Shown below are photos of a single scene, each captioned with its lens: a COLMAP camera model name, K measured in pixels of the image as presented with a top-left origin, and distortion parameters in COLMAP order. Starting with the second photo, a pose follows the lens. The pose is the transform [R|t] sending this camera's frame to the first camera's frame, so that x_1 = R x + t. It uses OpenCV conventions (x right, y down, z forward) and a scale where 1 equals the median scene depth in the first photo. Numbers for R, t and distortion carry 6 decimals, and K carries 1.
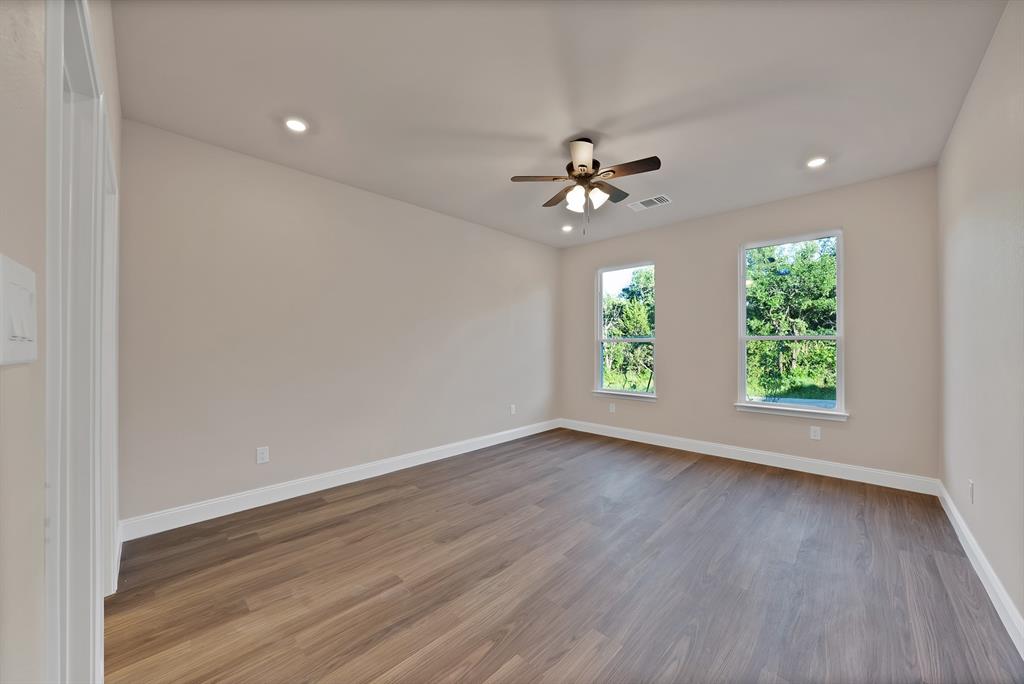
lens RADIAL K [[362.1, 0, 542.3], [0, 362.1, 342.8], [0, 0, 1]] dist [-0.009294, -0.000004]
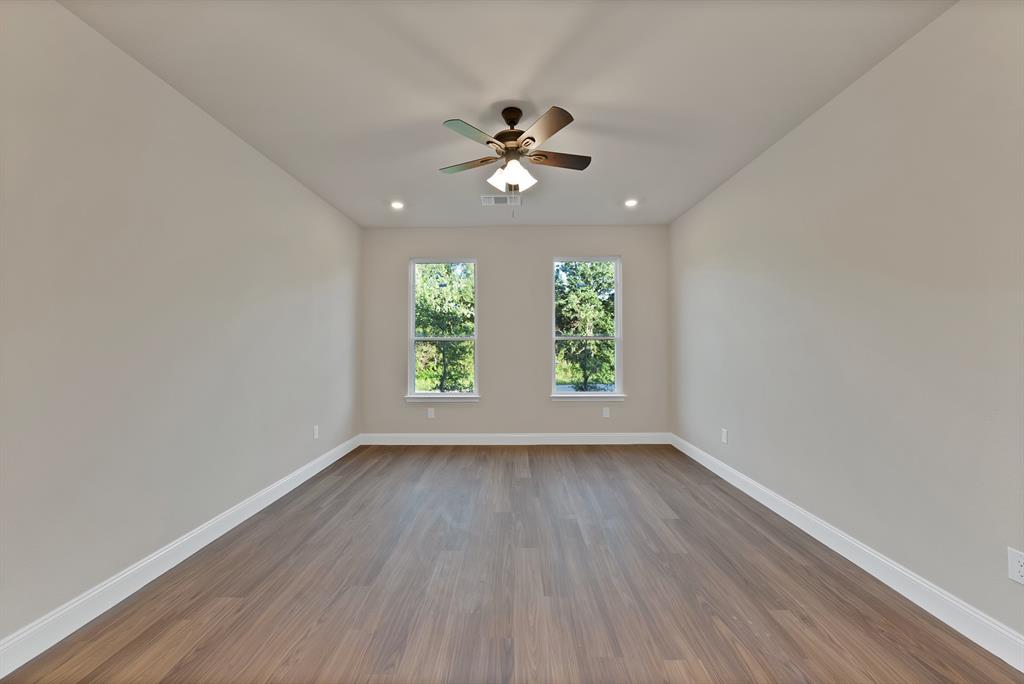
lens RADIAL K [[352.3, 0, 511.2], [0, 352.3, 339.8], [0, 0, 1]] dist [-0.016305, 0.000044]
pose [[0.759682, 0.007429, 0.650252, -0.320467], [-0.002850, 0.999963, -0.008095, 0.001637], [-0.650288, 0.004297, 0.759676, 0.266276]]
